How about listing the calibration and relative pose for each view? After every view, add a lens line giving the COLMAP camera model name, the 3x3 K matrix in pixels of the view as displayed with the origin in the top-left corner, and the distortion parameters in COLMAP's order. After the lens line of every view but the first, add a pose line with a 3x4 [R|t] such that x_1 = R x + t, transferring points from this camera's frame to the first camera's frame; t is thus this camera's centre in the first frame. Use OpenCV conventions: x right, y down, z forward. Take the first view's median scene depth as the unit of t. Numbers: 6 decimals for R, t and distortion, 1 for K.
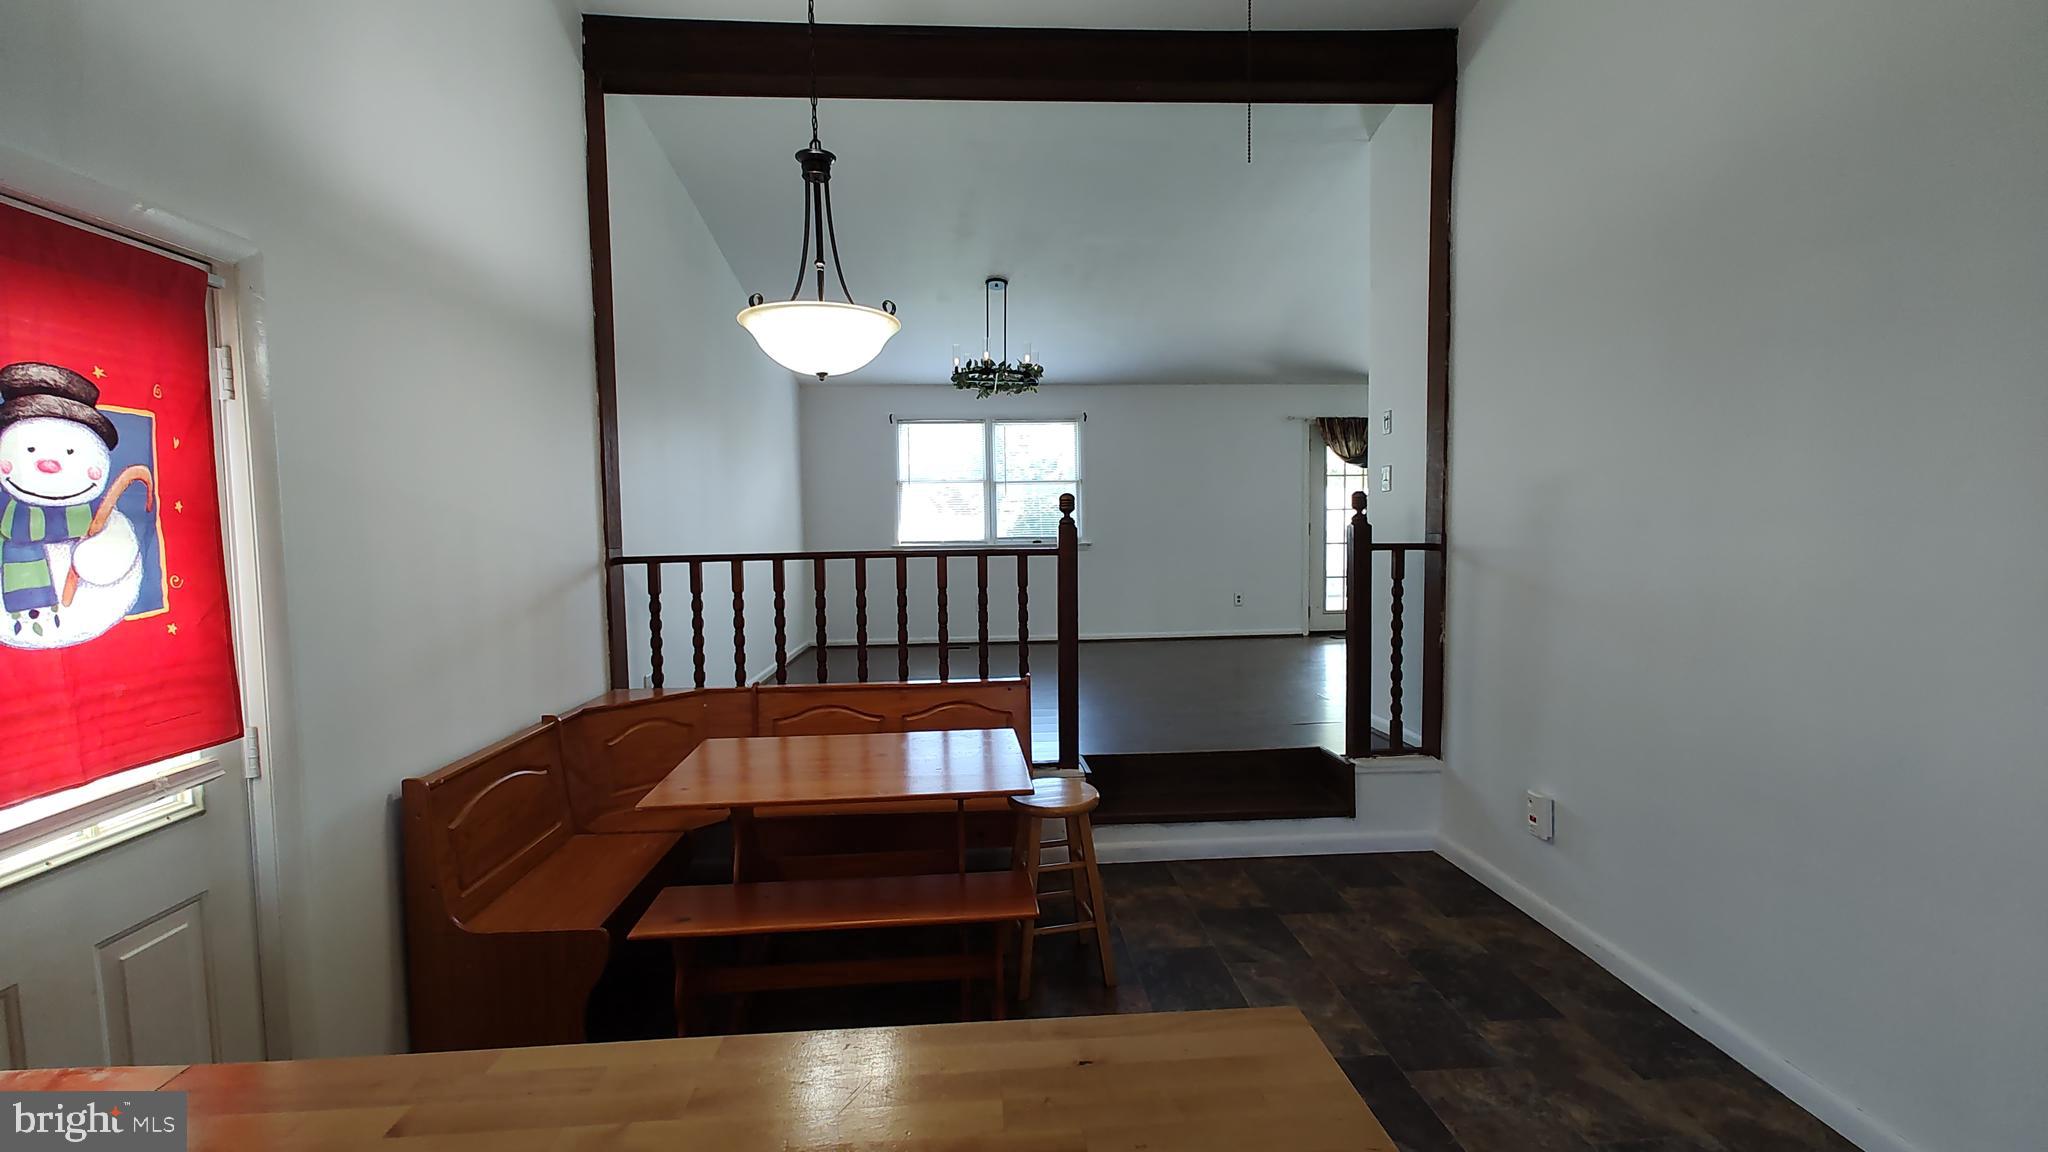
lens RADIAL K [[851.4, 0, 1018.8], [0, 851.4, 580.1], [0, 0, 1]] dist [0.001820, 0.000624]
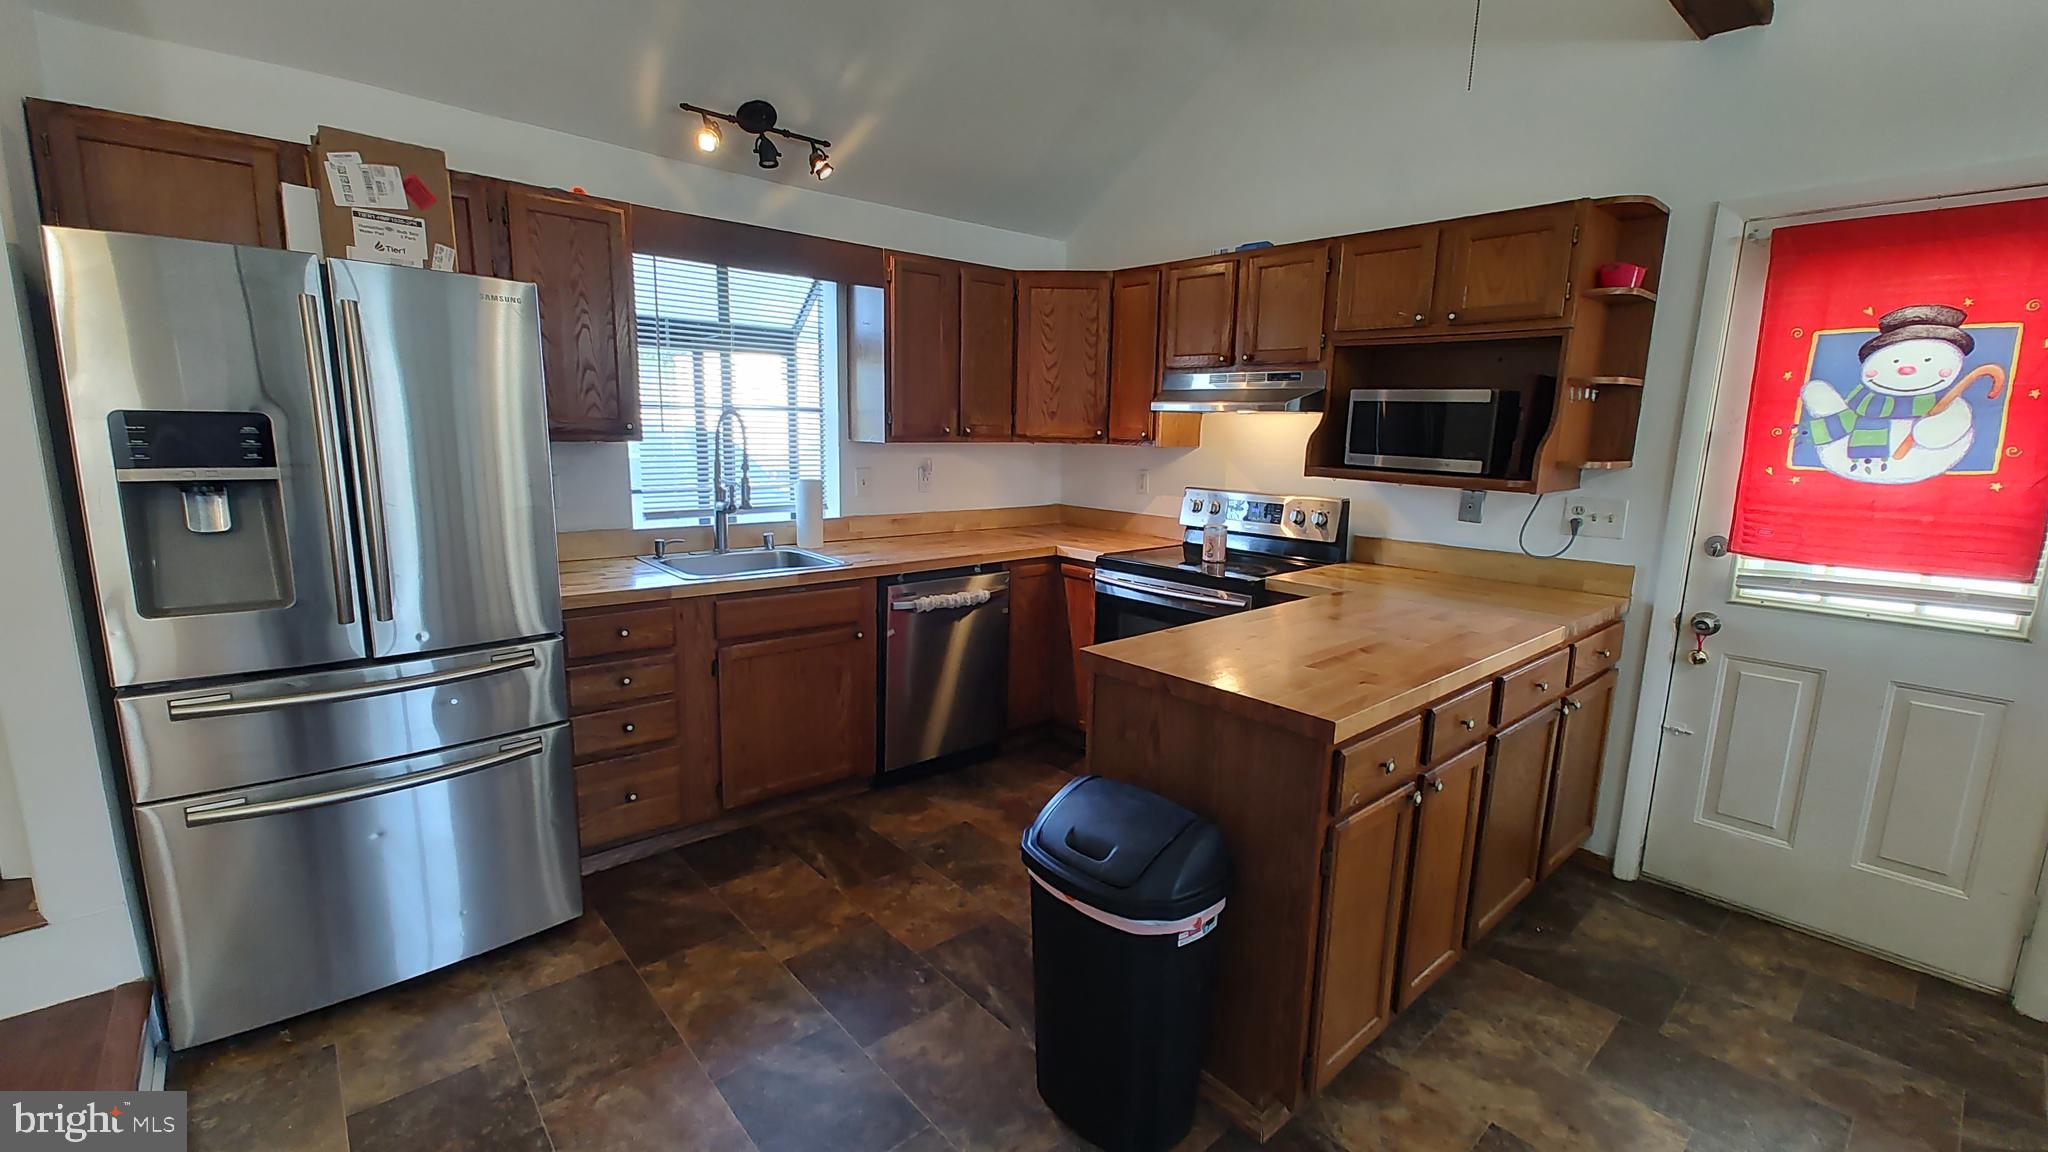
lens RADIAL K [[845.1, 0, 1015.2], [0, 845.1, 579.5], [0, 0, 1]] dist [0.001106, 0.000307]
pose [[-0.793484, 0.108320, -0.598874, 1.109146], [-0.048608, 0.969610, 0.239779, -0.047878], [0.606647, 0.219371, -0.764105, 1.178477]]
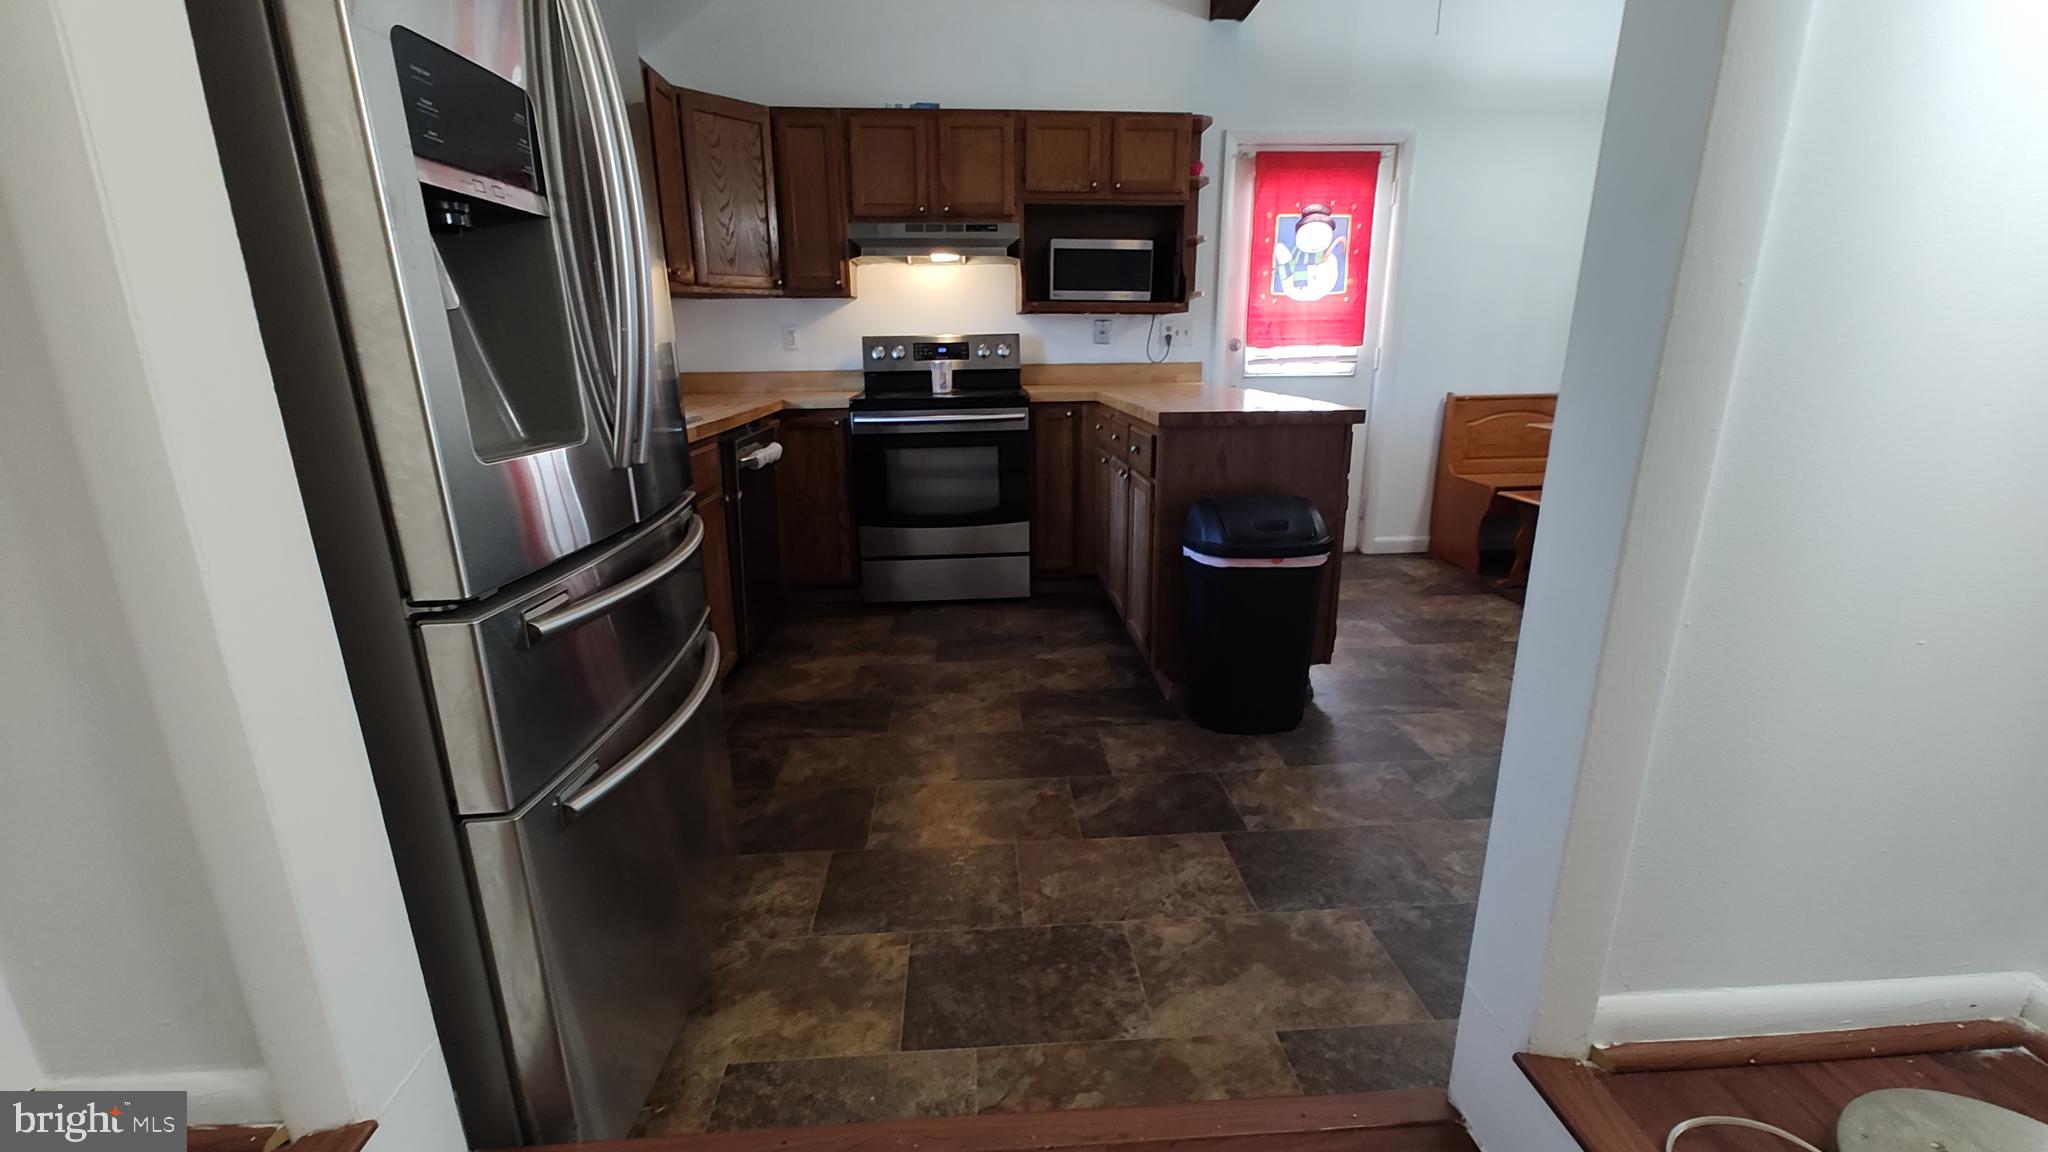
lens RADIAL K [[857.5, 0, 1015.7], [0, 857.5, 573.7], [0, 0, 1]] dist [0.000339, 0.000483]
pose [[-0.004122, 0.272498, -0.962148, 1.993714], [-0.058391, 0.960449, 0.272267, 0.226000], [0.998285, 0.057303, 0.011952, -0.034139]]
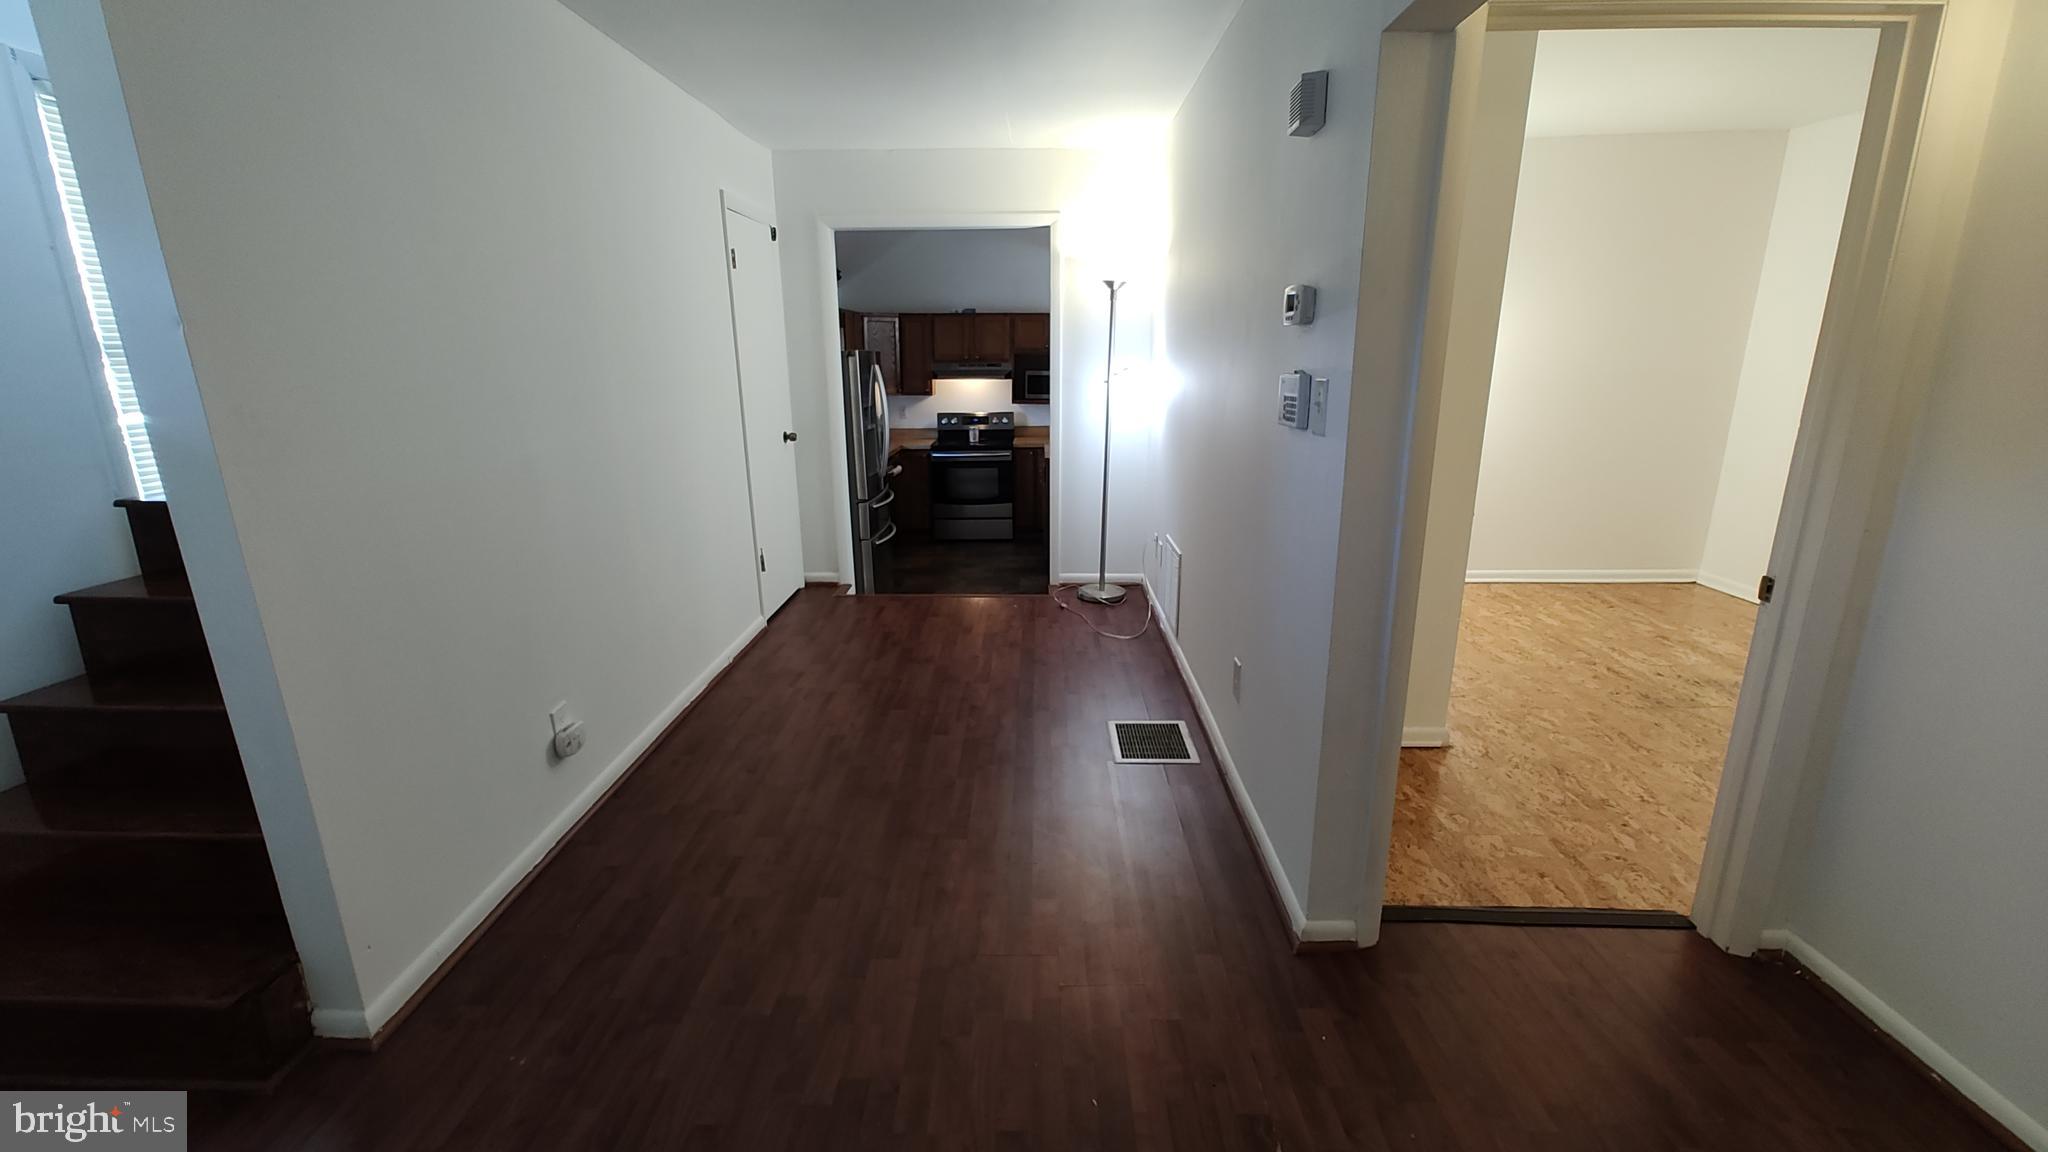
lens RADIAL K [[857.5, 0, 1015.7], [0, 857.5, 573.7], [0, 0, 1]] dist [0.000339, 0.000483]
pose [[-0.091368, 0.263506, -0.960321, 4.868905], [-0.063075, 0.960887, 0.269662, -0.271856], [0.993818, 0.085210, -0.071174, 0.481594]]
